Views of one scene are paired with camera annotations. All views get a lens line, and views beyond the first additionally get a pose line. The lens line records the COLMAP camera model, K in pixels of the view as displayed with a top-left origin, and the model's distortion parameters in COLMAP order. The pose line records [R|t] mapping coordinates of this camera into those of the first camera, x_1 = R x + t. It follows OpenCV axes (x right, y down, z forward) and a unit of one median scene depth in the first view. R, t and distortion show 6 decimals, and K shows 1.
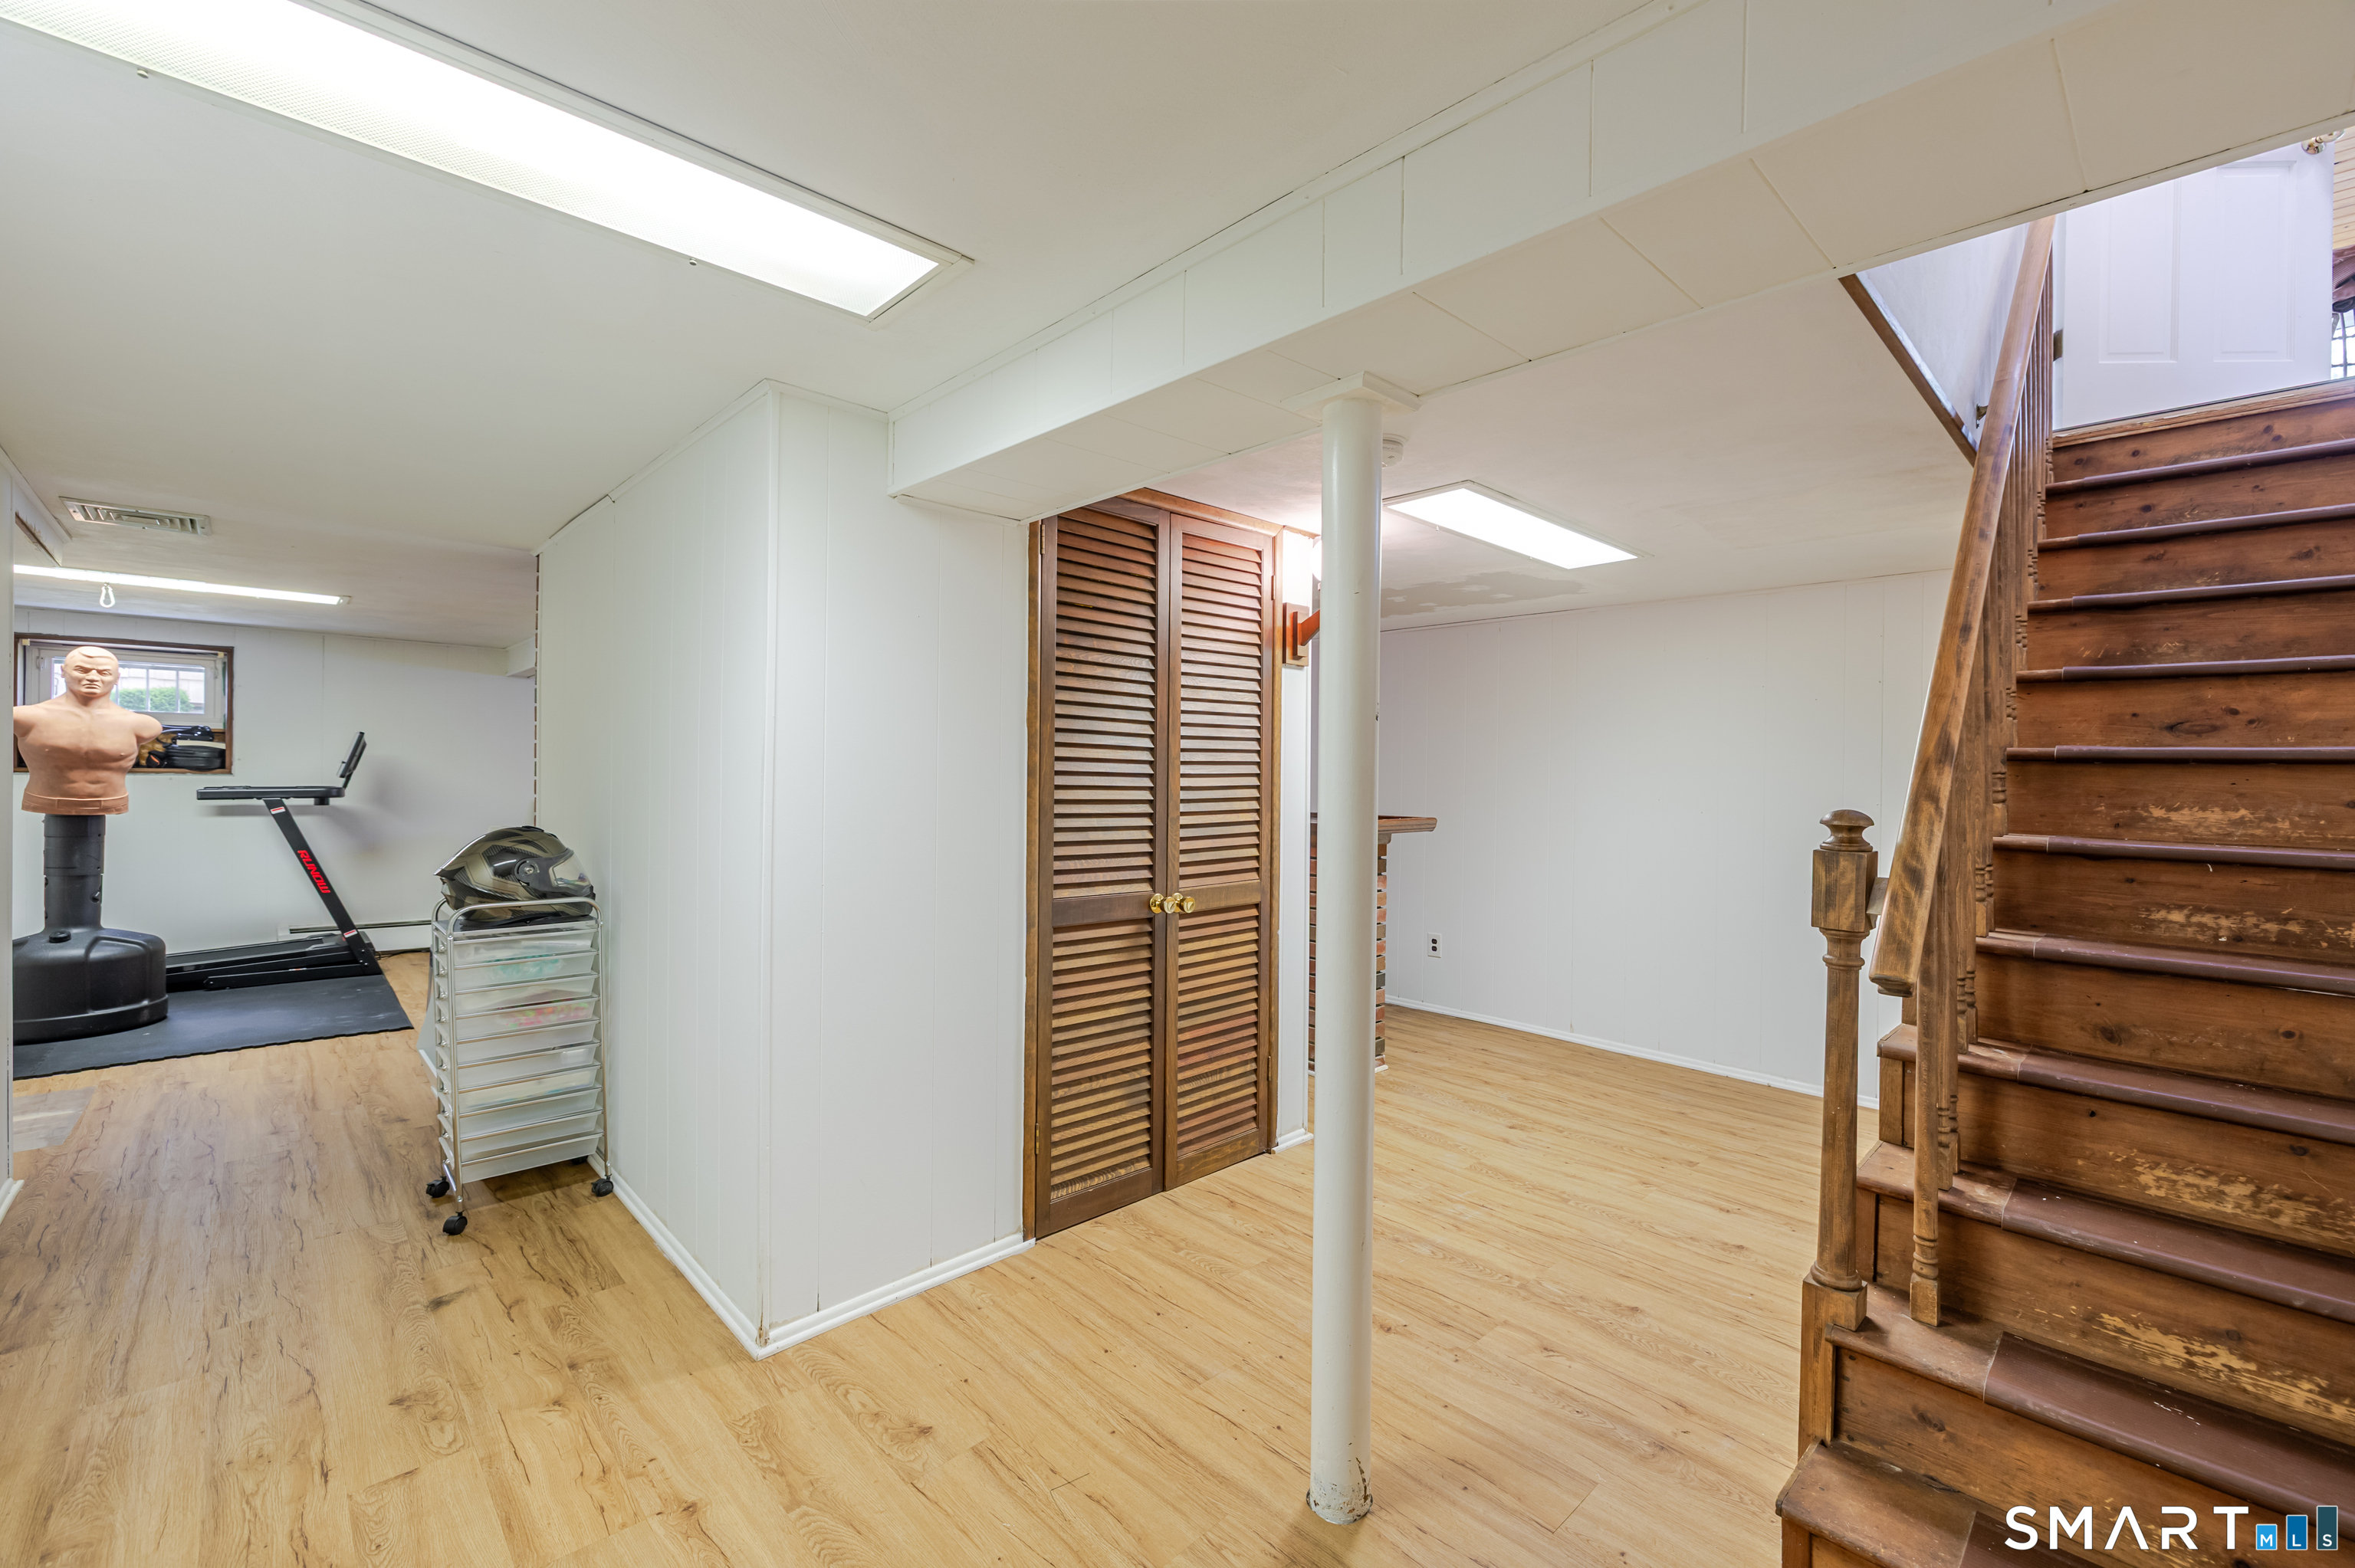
lens RADIAL K [[986.5, 0, 1184.5], [0, 986.5, 762.4], [0, 0, 1]] dist [-0.000436, 0.000297]
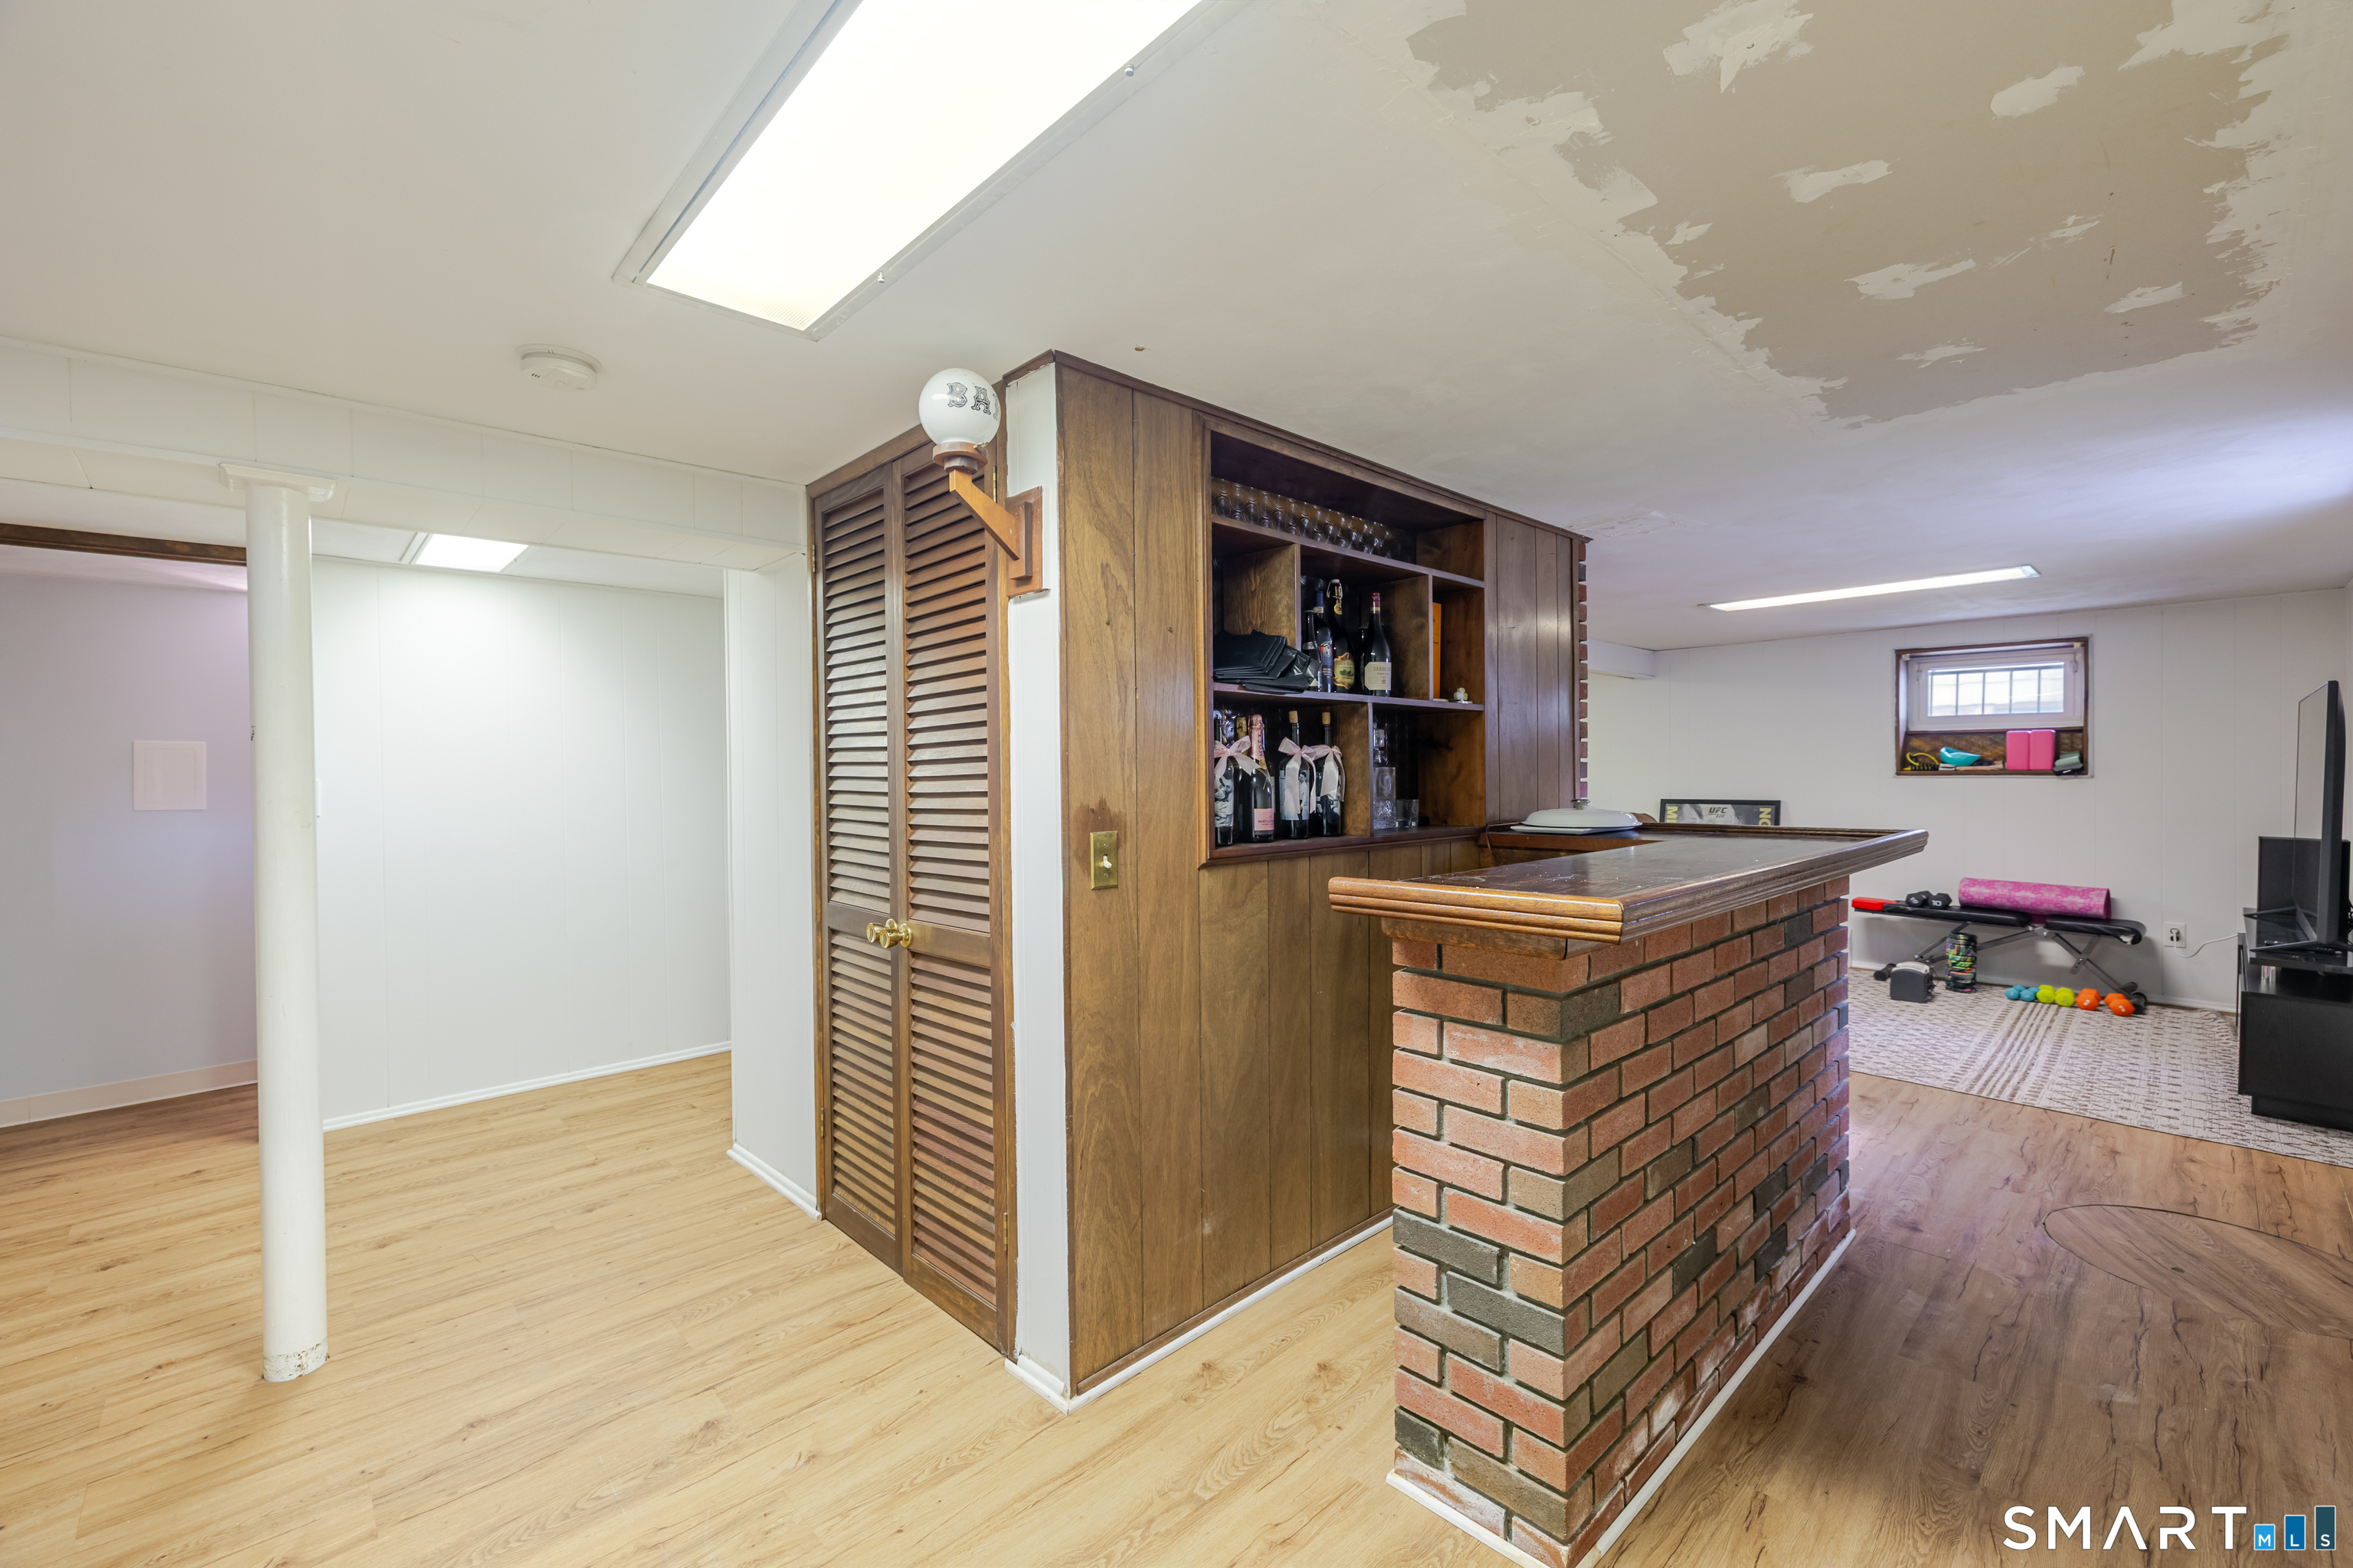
lens RADIAL K [[982.8, 0, 1172.6], [0, 982.8, 778.7], [0, 0, 1]] dist [-0.000037, -0.000335]
pose [[-0.010737, 0.002277, -0.999940, 0.869411], [0.027794, 0.999612, 0.001977, 0.017526], [0.999556, -0.027771, -0.010796, 1.342592]]
